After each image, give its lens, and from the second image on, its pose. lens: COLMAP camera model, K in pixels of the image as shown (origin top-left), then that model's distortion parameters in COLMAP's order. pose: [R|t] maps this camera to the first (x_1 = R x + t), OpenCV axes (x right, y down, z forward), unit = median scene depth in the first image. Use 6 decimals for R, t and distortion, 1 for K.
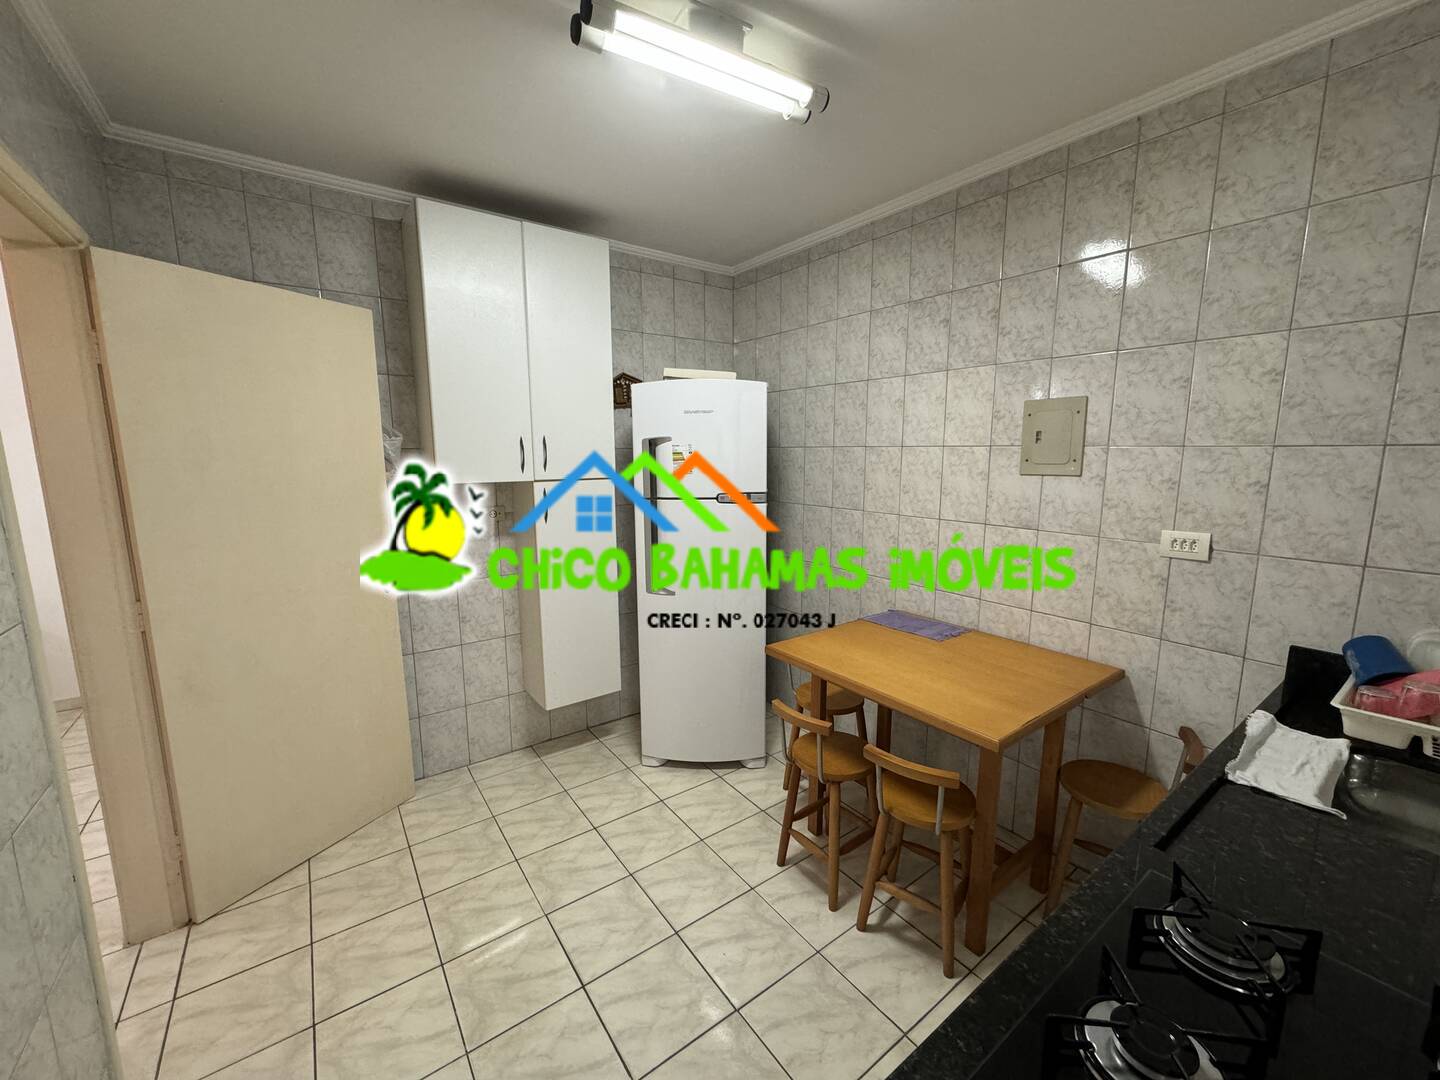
lens RADIAL K [[571.9, 0, 720.0], [0, 571.9, 540.0], [0, 0, 1]] dist [-0.003131, 0.000528]
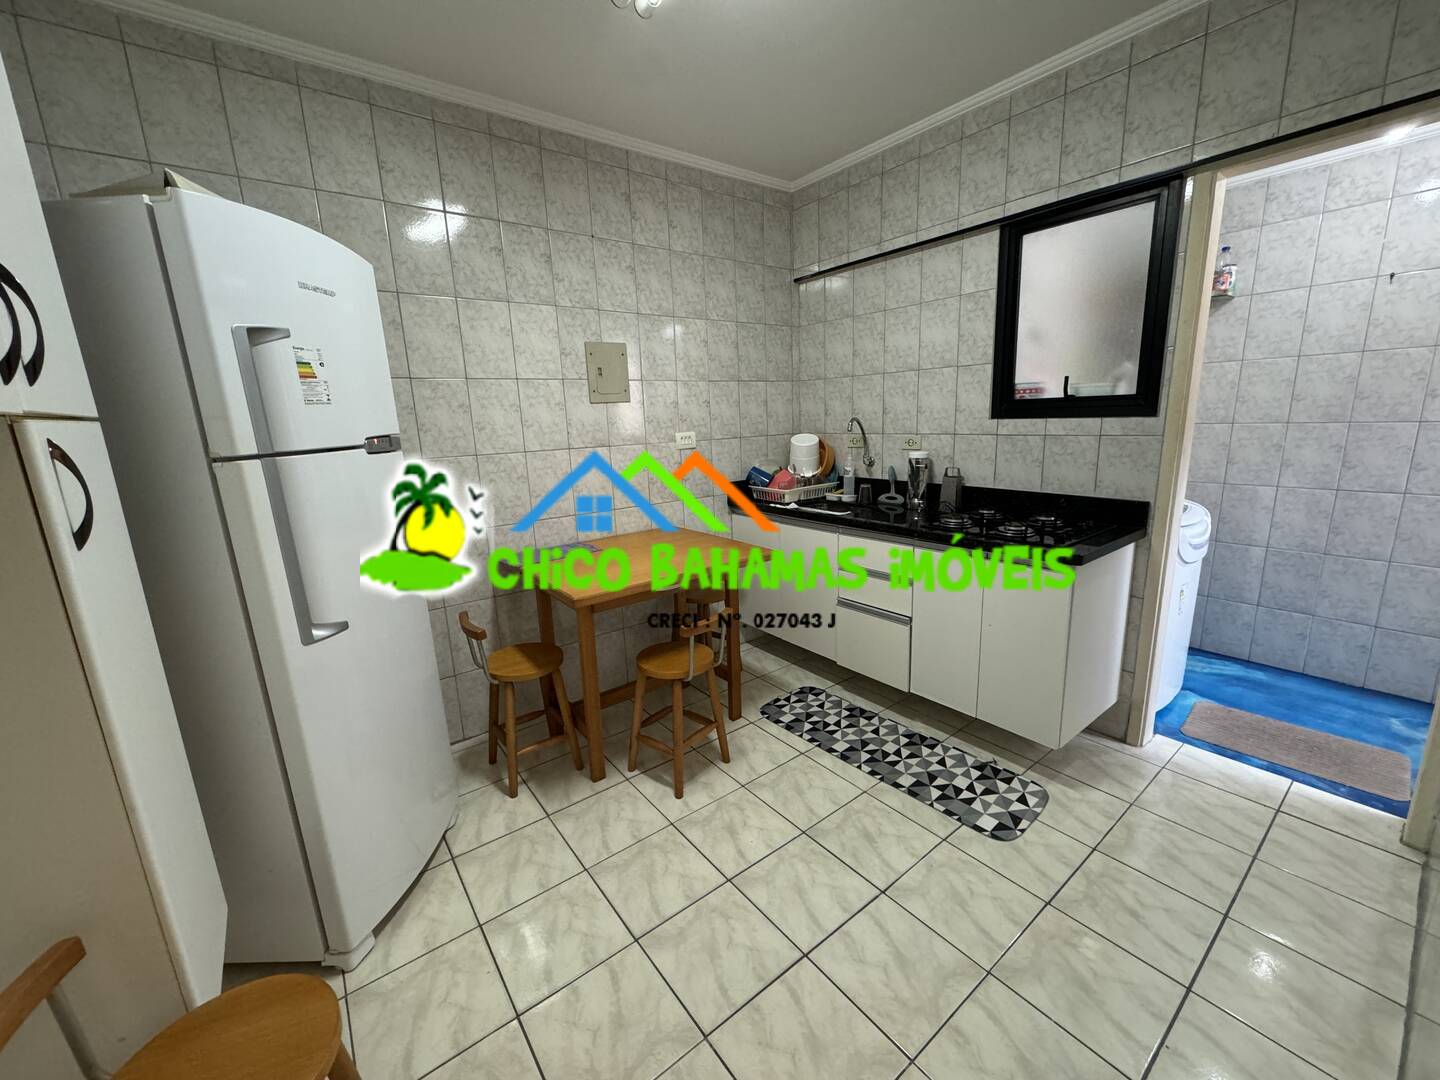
lens RADIAL K [[578.4, 0, 720.0], [0, 578.4, 540.0], [0, 0, 1]] dist [0.003414, -0.000138]
pose [[-0.025305, -0.207179, 0.977976, -0.754520], [0.195727, 0.958328, 0.208081, -0.036808], [-0.980332, 0.196681, 0.016300, 0.759466]]
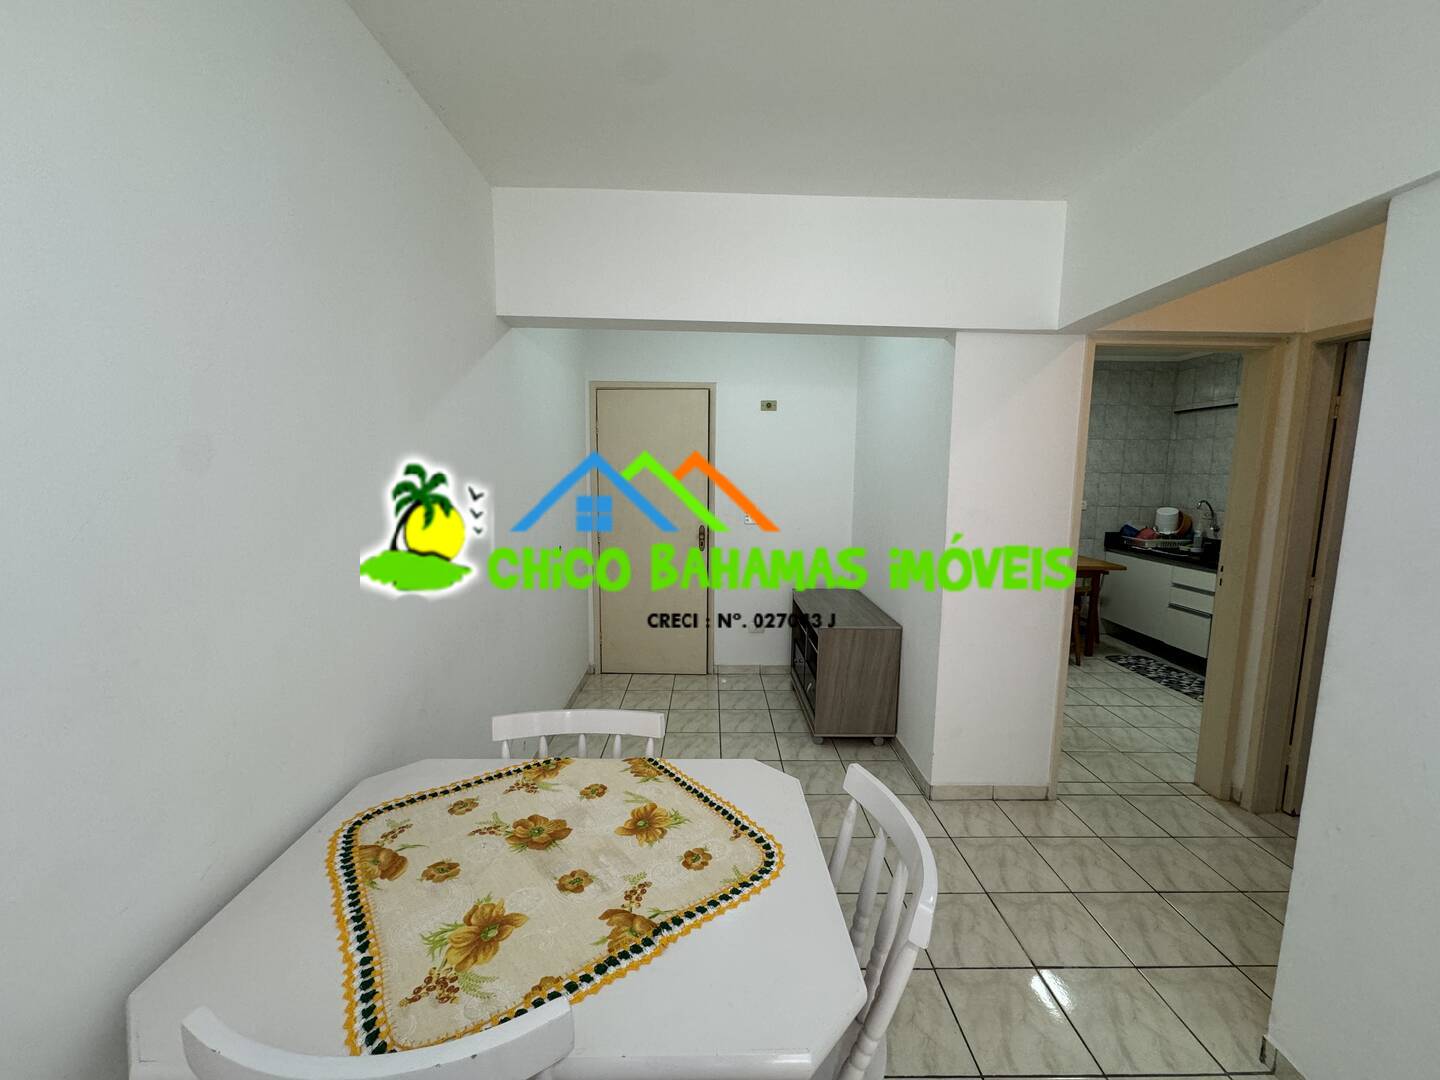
lens RADIAL K [[571.9, 0, 720.0], [0, 571.9, 540.0], [0, 0, 1]] dist [-0.003131, 0.000528]
pose [[0.575151, -0.088018, 0.813299, -2.240389], [0.116180, 0.992906, 0.025296, -0.087011], [-0.809756, 0.079940, 0.581296, 0.653063]]
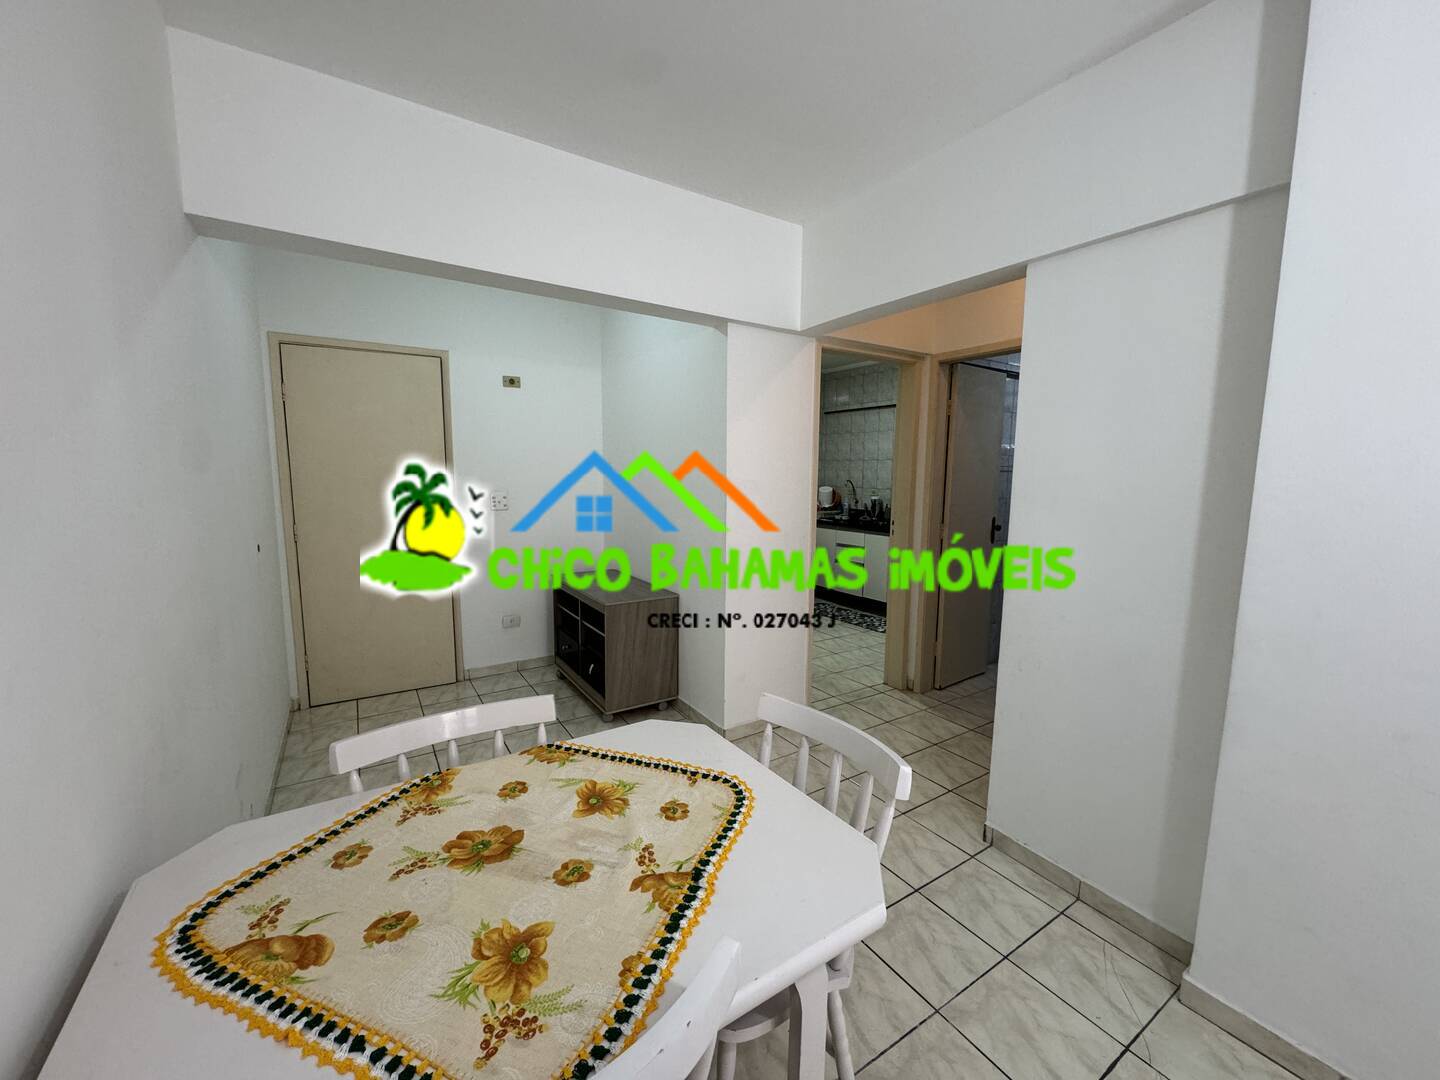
lens RADIAL K [[571.9, 0, 720.0], [0, 571.9, 540.0], [0, 0, 1]] dist [-0.003131, 0.000528]
pose [[0.057597, -0.116469, 0.991523, -2.333840], [0.148959, 0.983057, 0.106821, -0.074976], [-0.987165, 0.141543, 0.073970, 0.887680]]
